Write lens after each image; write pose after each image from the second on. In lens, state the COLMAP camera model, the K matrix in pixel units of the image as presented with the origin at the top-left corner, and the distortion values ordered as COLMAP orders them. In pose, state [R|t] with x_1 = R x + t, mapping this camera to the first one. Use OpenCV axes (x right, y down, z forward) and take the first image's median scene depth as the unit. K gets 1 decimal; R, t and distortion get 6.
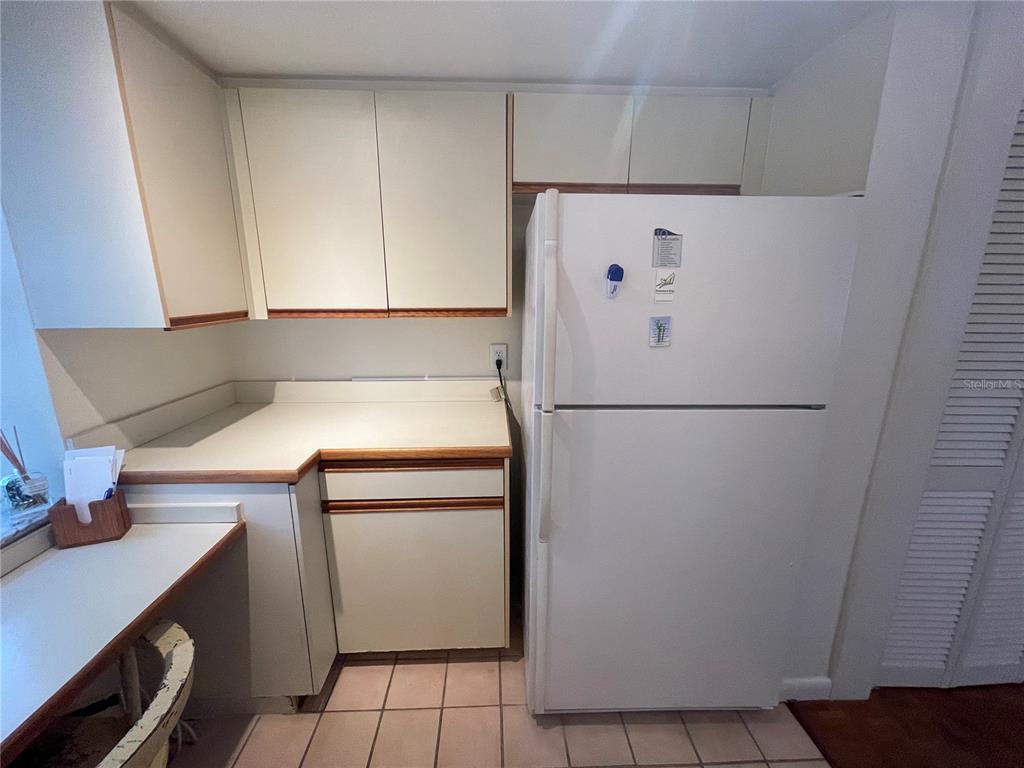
lens RADIAL K [[414.5, 0, 510.5], [0, 414.5, 383.6], [0, 0, 1]] dist [-0.004886, 0.002107]
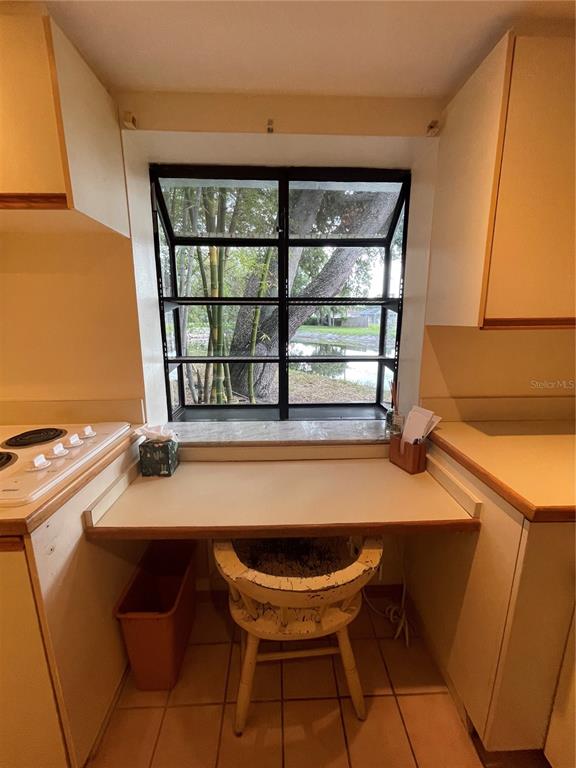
lens RADIAL K [[310.8, 0, 287.6], [0, 310.8, 381.0], [0, 0, 1]] dist [-0.004886, 0.002107]
pose [[-0.009429, 0.194217, -0.980913, 0.035007], [-0.219772, 0.956569, 0.191510, -0.036097], [0.975506, 0.217383, 0.033664, 0.437859]]
